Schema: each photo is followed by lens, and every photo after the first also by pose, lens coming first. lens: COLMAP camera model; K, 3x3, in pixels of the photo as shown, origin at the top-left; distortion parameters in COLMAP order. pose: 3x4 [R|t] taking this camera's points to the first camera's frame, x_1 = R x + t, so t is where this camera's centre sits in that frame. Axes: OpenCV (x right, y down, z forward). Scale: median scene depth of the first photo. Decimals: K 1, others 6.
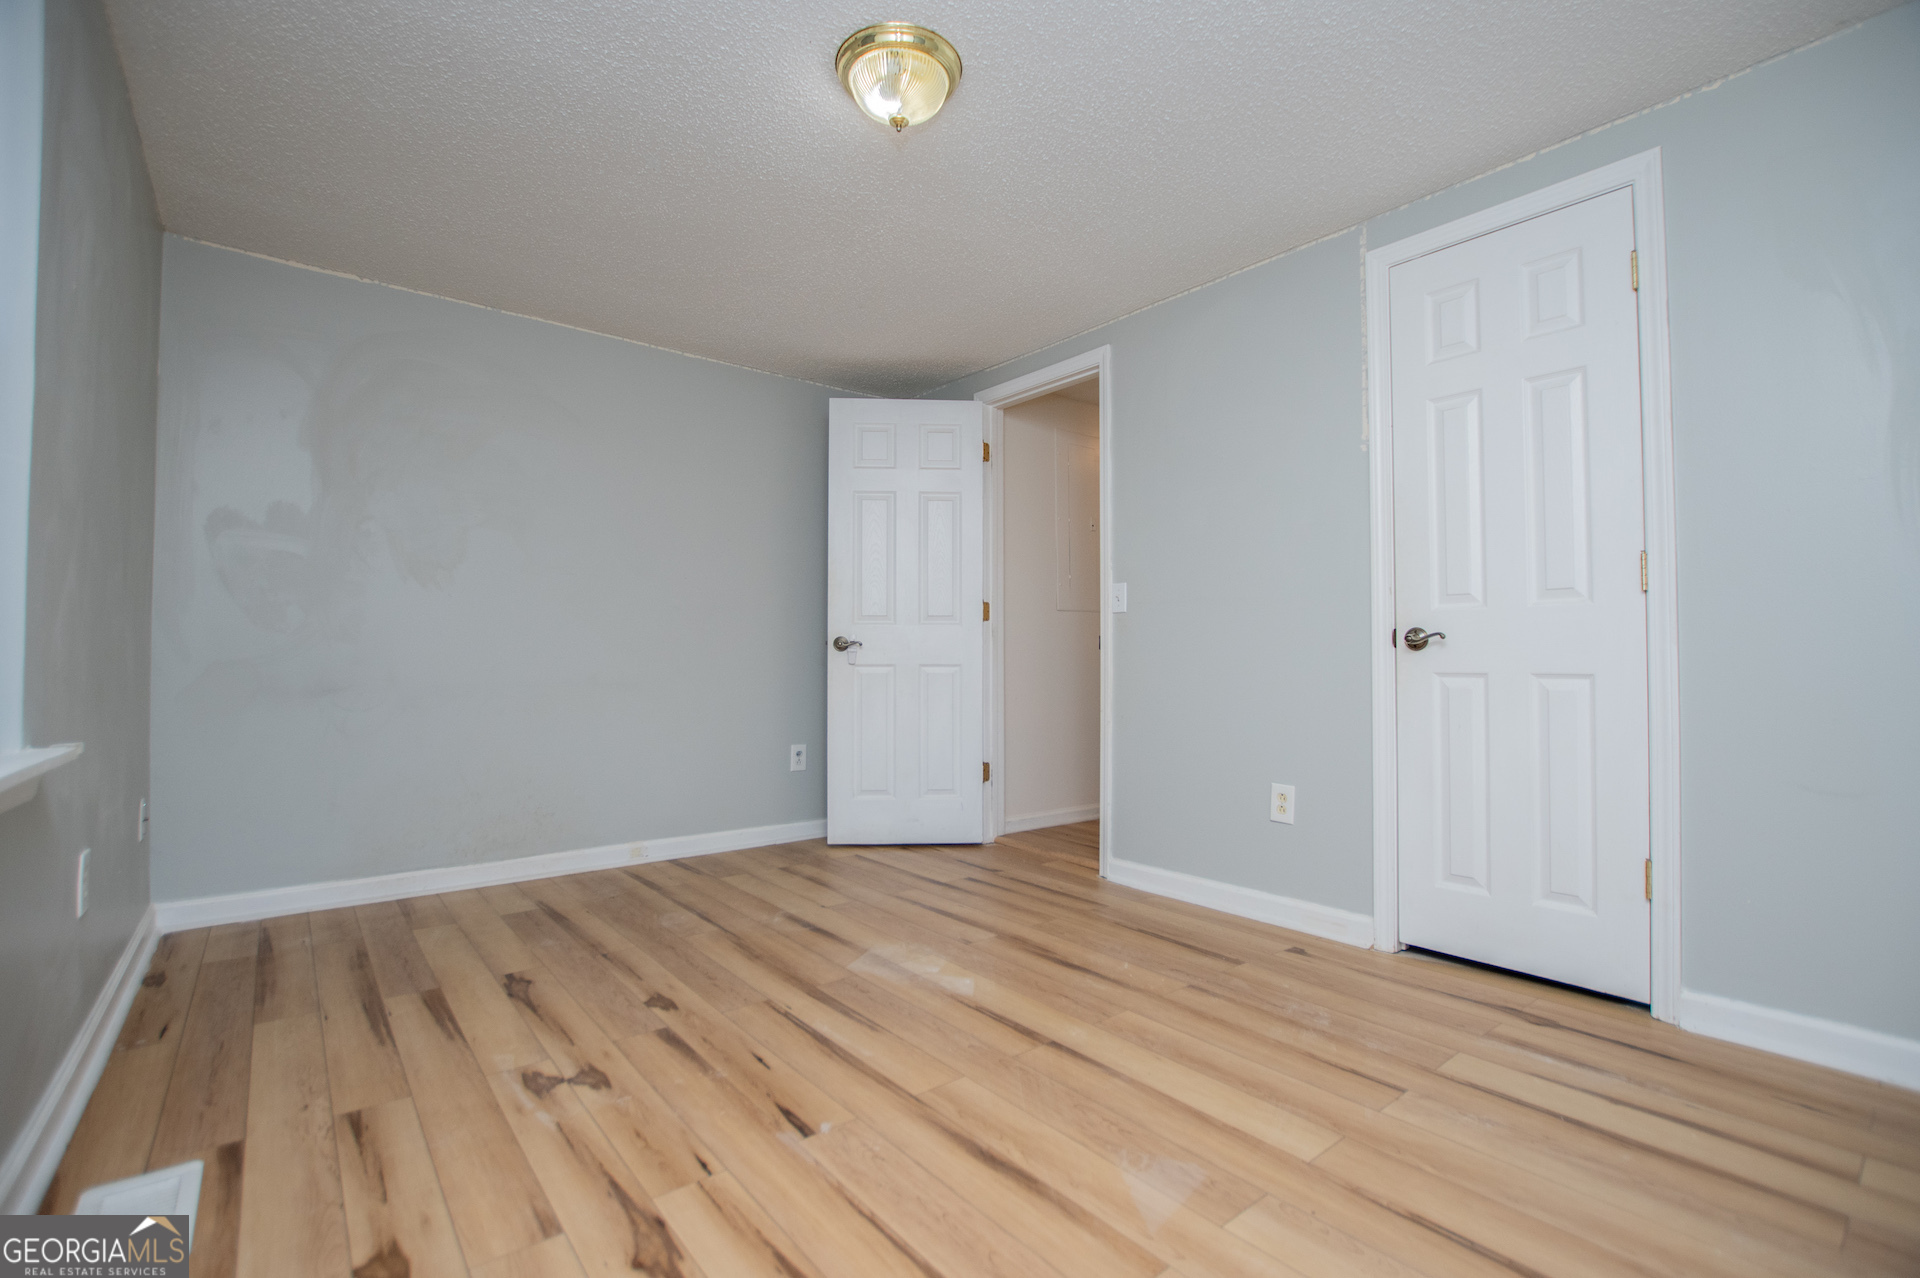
lens RADIAL K [[818.4, 0, 960.0], [0, 818.4, 639.0], [0, 0, 1]] dist [-0.026999, -0.000191]
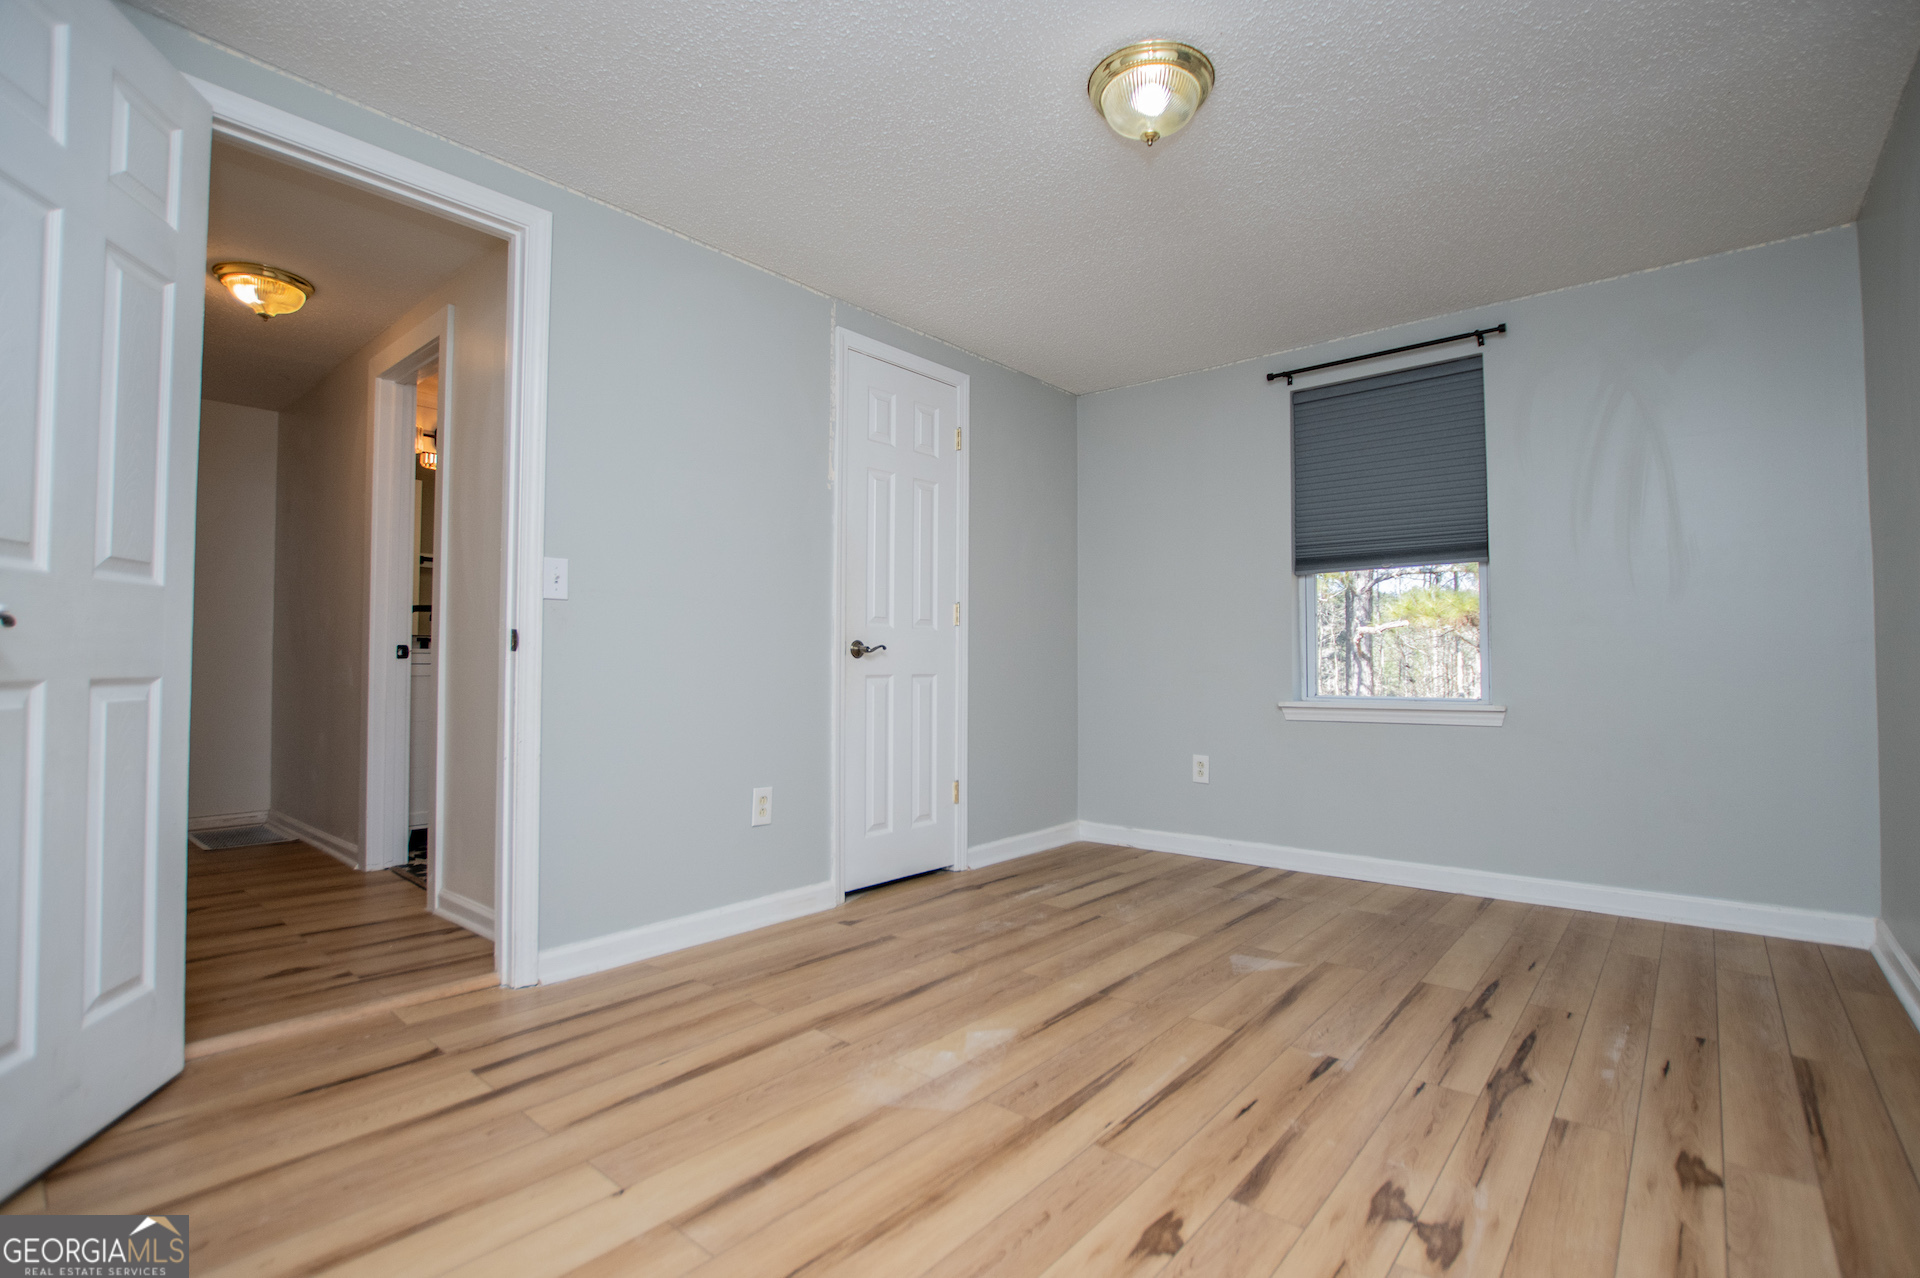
lens RADIAL K [[880.6, 0, 966.0], [0, 880.6, 635.4], [0, 0, 1]] dist [-0.030300, 0.001255]
pose [[-0.167973, 0.027969, 0.985395, -1.074926], [-0.027600, 0.999072, -0.033062, 0.024938], [-0.985405, -0.032750, -0.167046, 1.366073]]
